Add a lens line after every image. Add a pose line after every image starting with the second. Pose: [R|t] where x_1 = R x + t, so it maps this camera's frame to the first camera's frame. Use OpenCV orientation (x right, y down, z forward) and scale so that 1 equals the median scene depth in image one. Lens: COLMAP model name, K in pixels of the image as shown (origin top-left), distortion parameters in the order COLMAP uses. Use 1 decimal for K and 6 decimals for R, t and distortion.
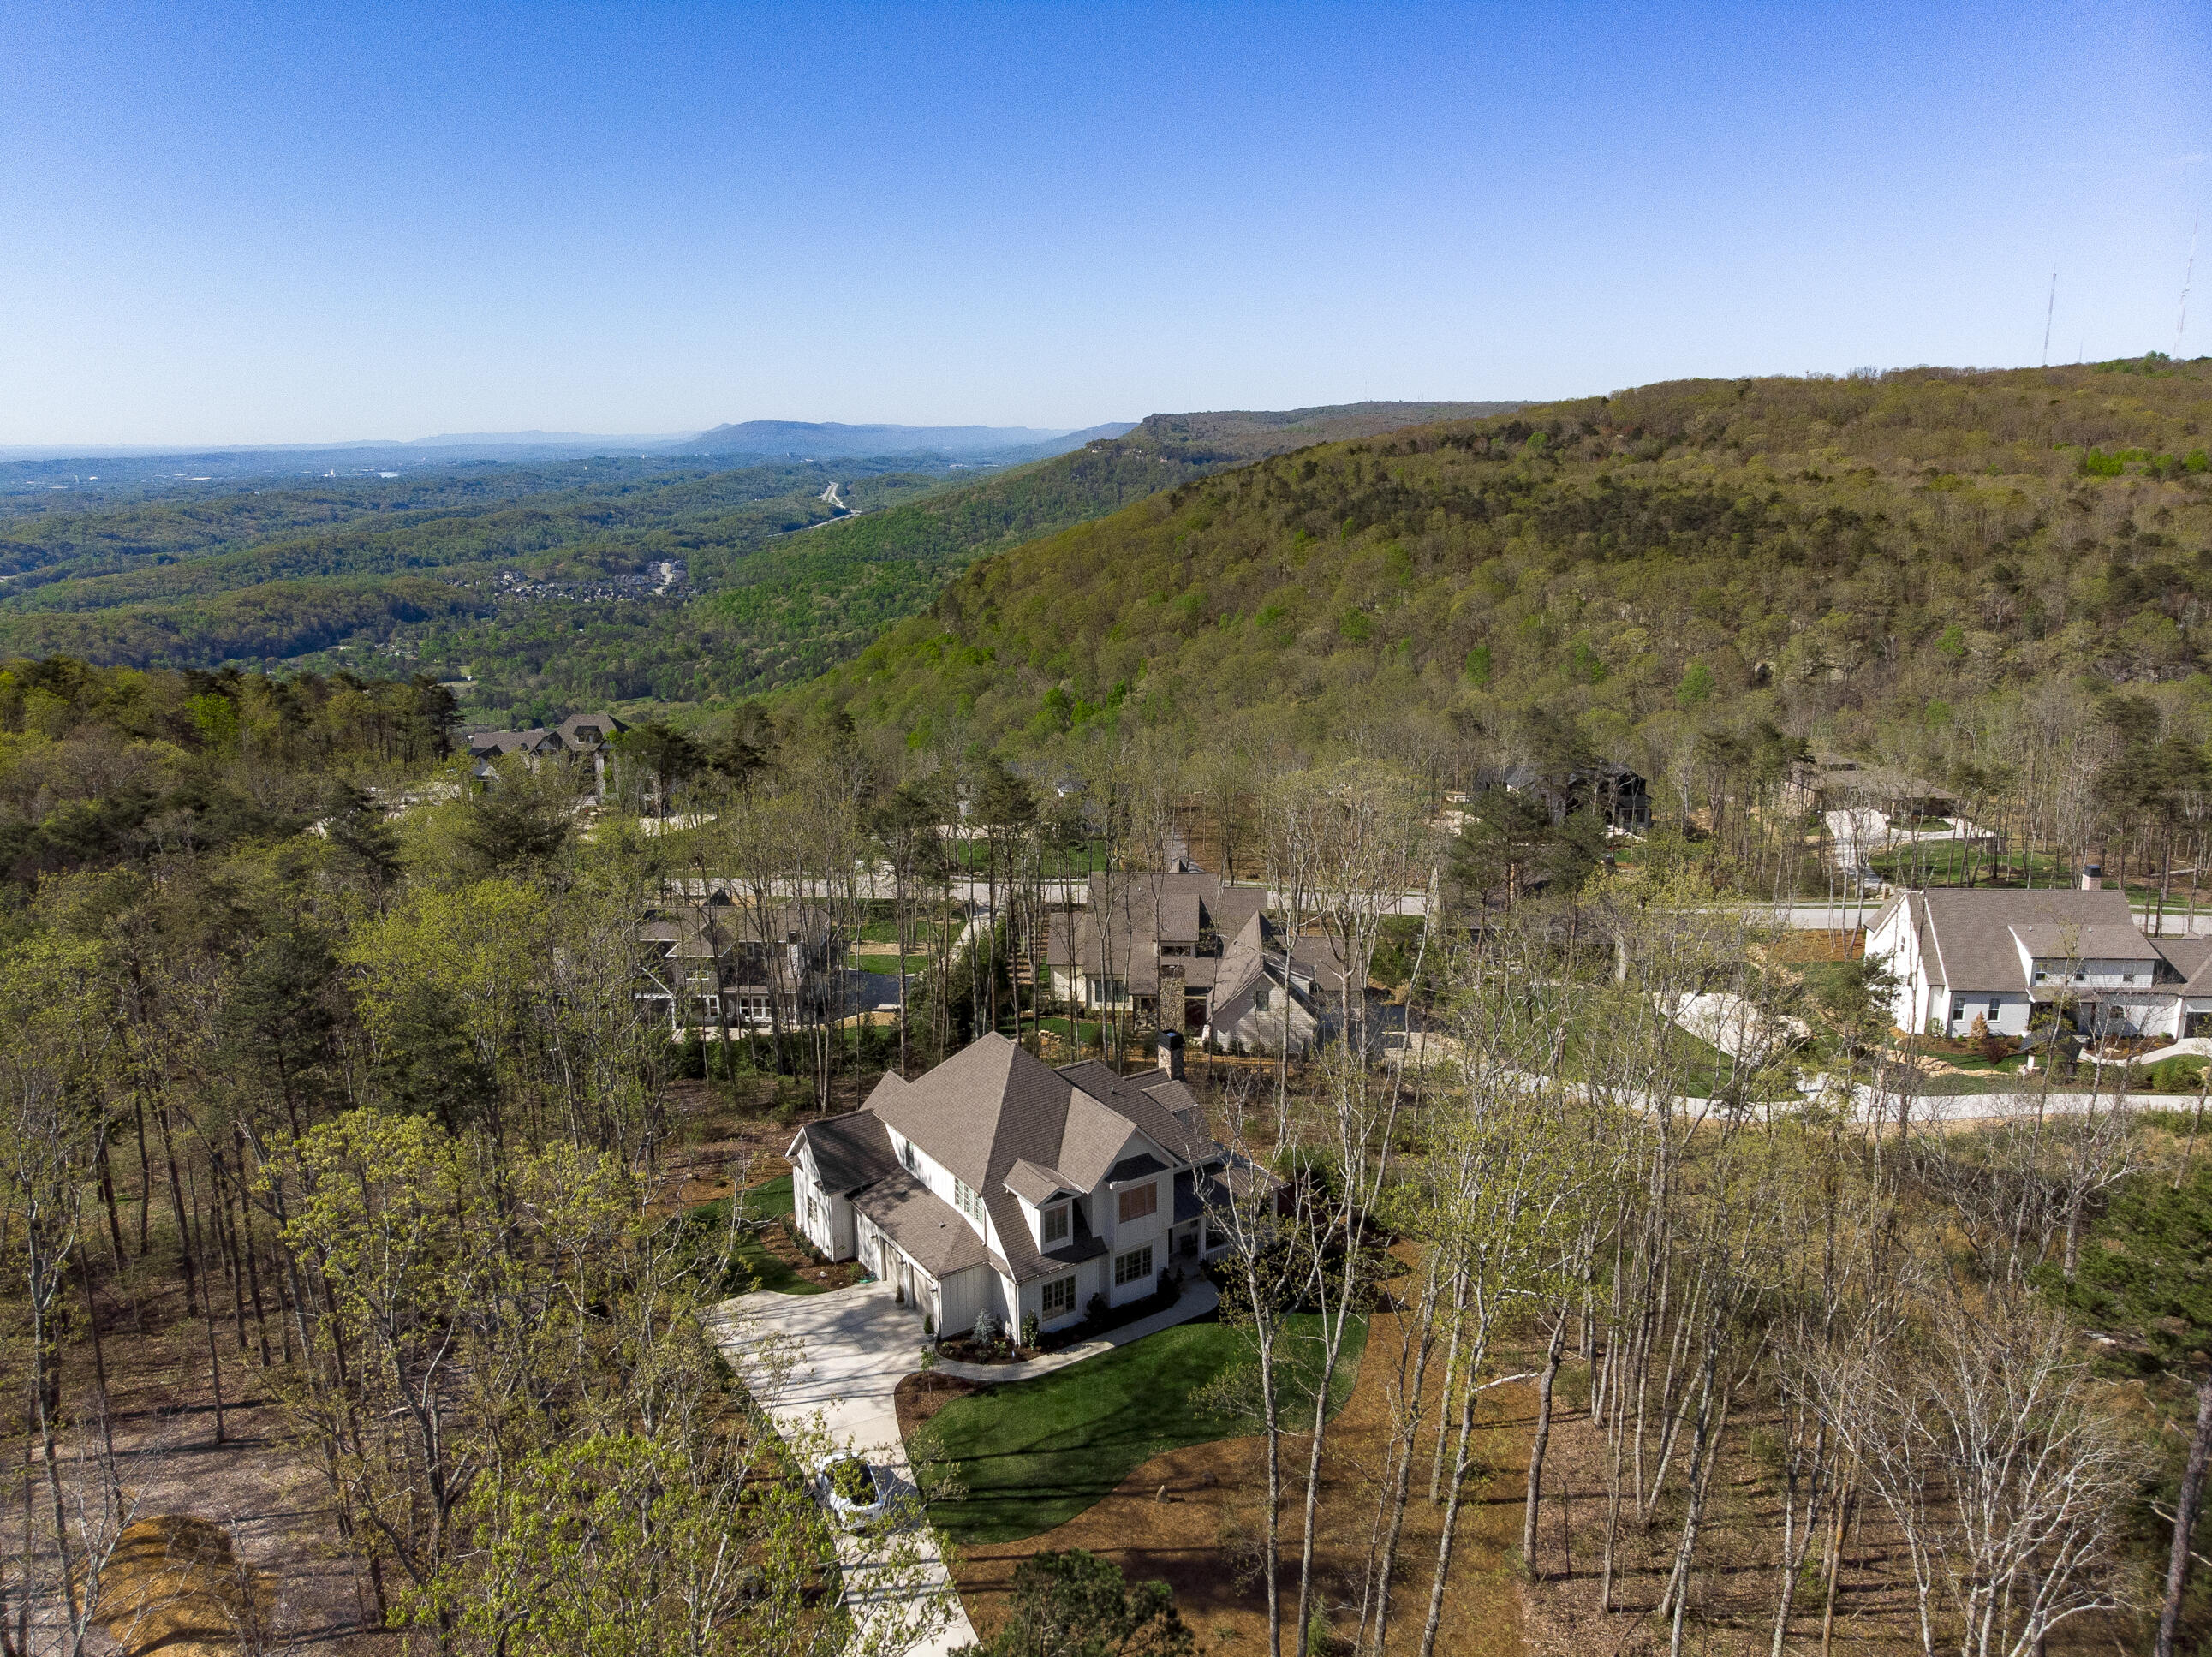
lens RADIAL K [[1561.8, 0, 1106.0], [0, 1561.8, 828.5], [0, 0, 1]] dist [0.040450, 0.001190]
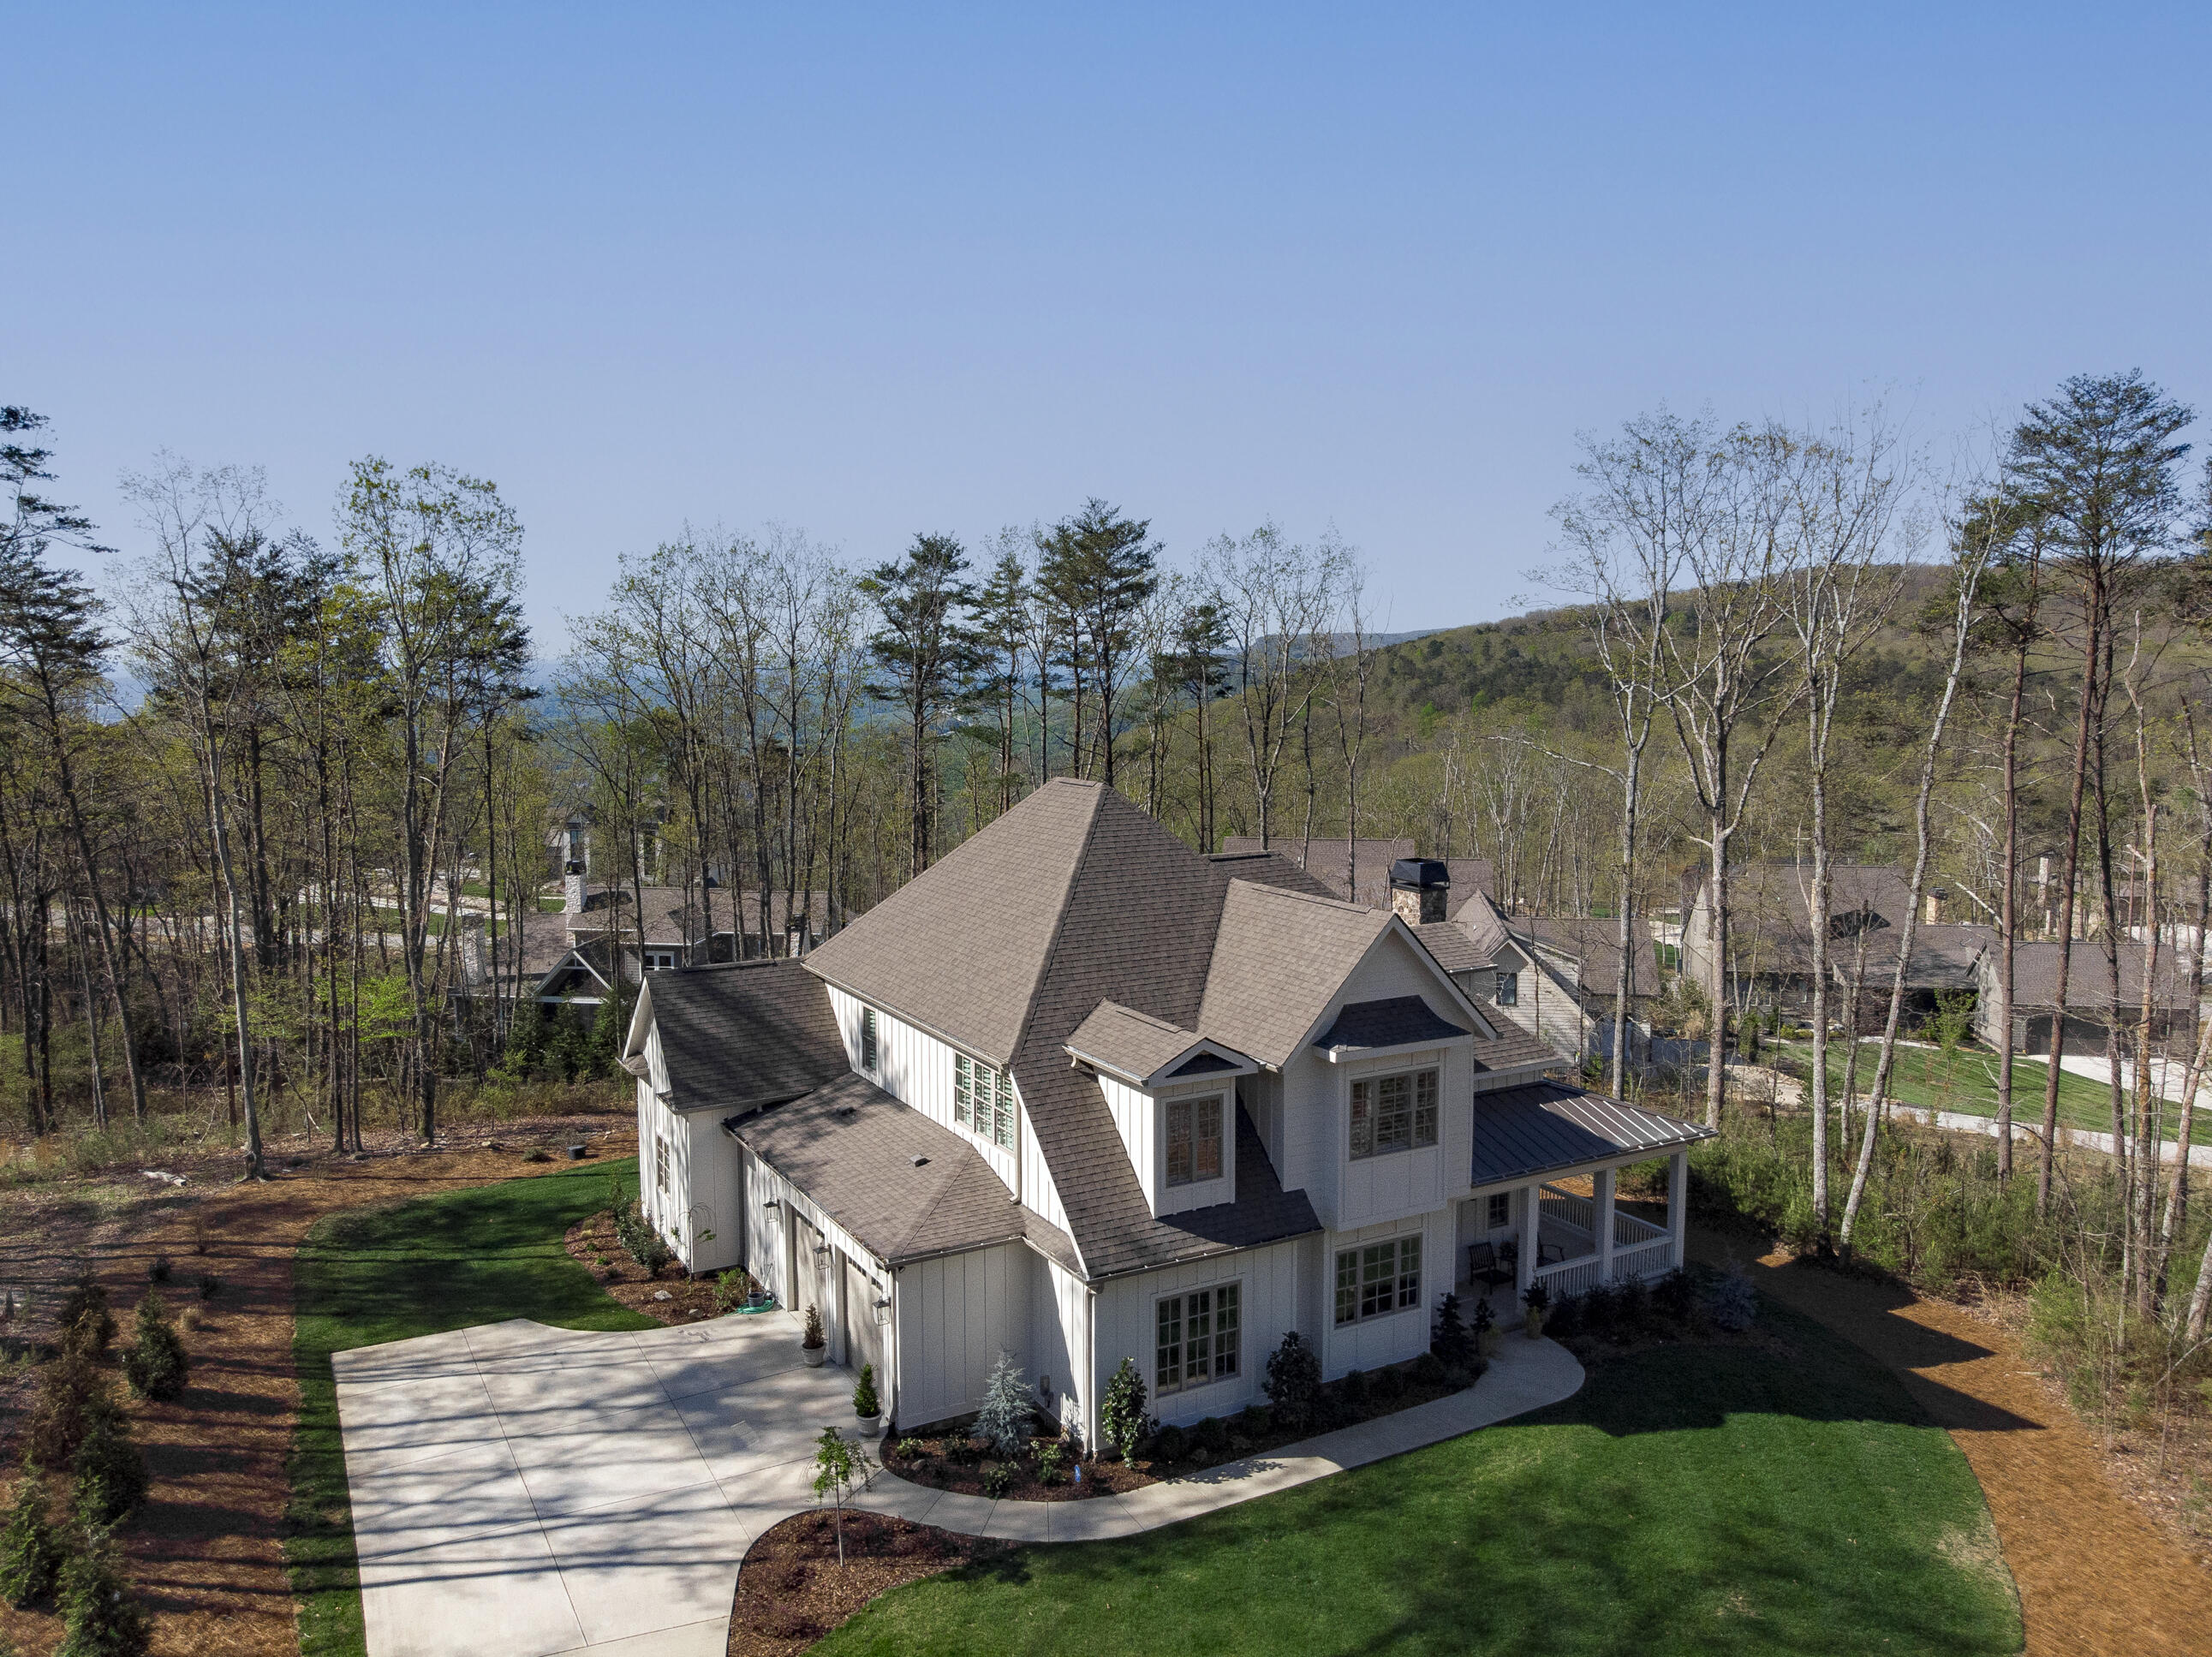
lens RADIAL K [[1569.4, 0, 1100.1], [0, 1569.4, 816.4], [0, 0, 1]] dist [0.009160, 0.001268]
pose [[0.997176, 0.012193, -0.074100, -0.026352], [-0.023095, 0.988702, -0.148106, 0.223853], [0.071457, 0.149400, 0.986192, 0.576149]]
